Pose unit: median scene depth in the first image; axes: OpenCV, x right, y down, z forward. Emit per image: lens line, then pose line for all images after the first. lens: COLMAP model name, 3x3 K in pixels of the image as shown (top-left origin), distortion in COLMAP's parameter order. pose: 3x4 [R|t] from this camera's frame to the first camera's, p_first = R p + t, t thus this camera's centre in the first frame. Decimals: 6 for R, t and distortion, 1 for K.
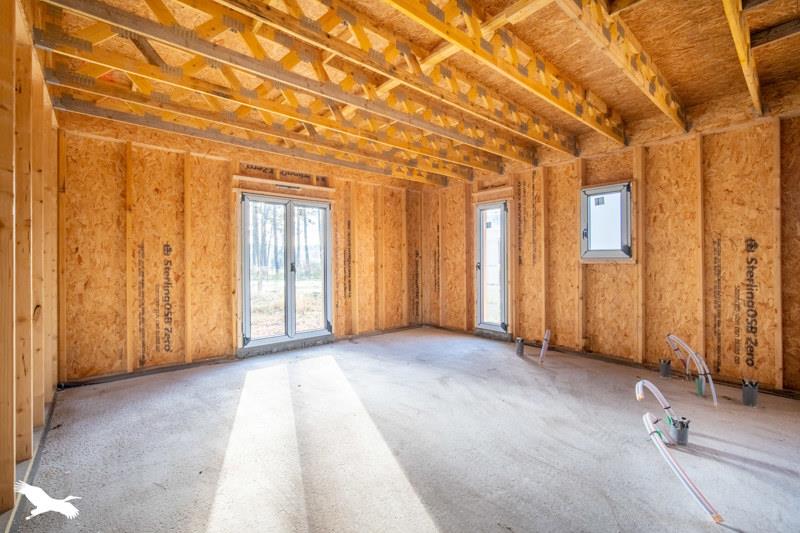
lens RADIAL K [[351.1, 0, 398.9], [0, 351.1, 261.7], [0, 0, 1]] dist [-0.003015, -0.000283]
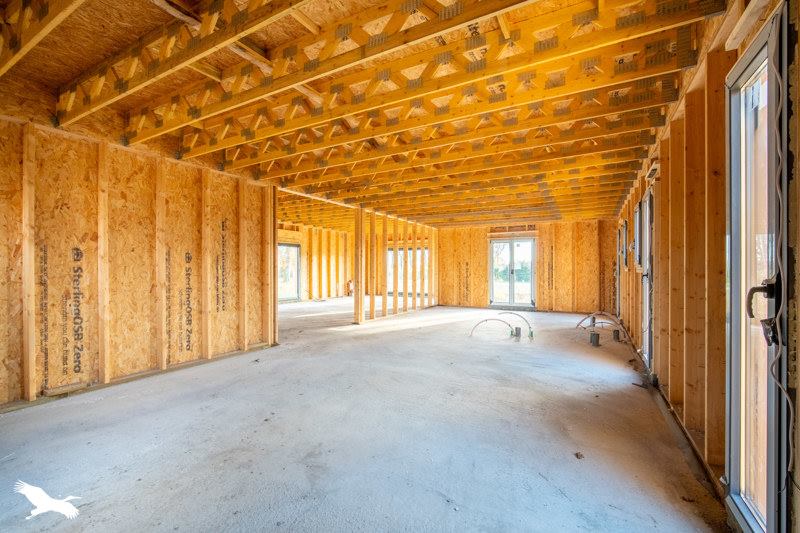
lens RADIAL K [[351.1, 0, 398.2], [0, 351.1, 269.1], [0, 0, 1]] dist [-0.003015, -0.000283]
pose [[0.344847, 0.002430, -0.938656, 1.361471], [-0.008216, 0.999966, -0.000430, 0.006715], [0.938623, 0.007861, 0.344856, -0.356840]]
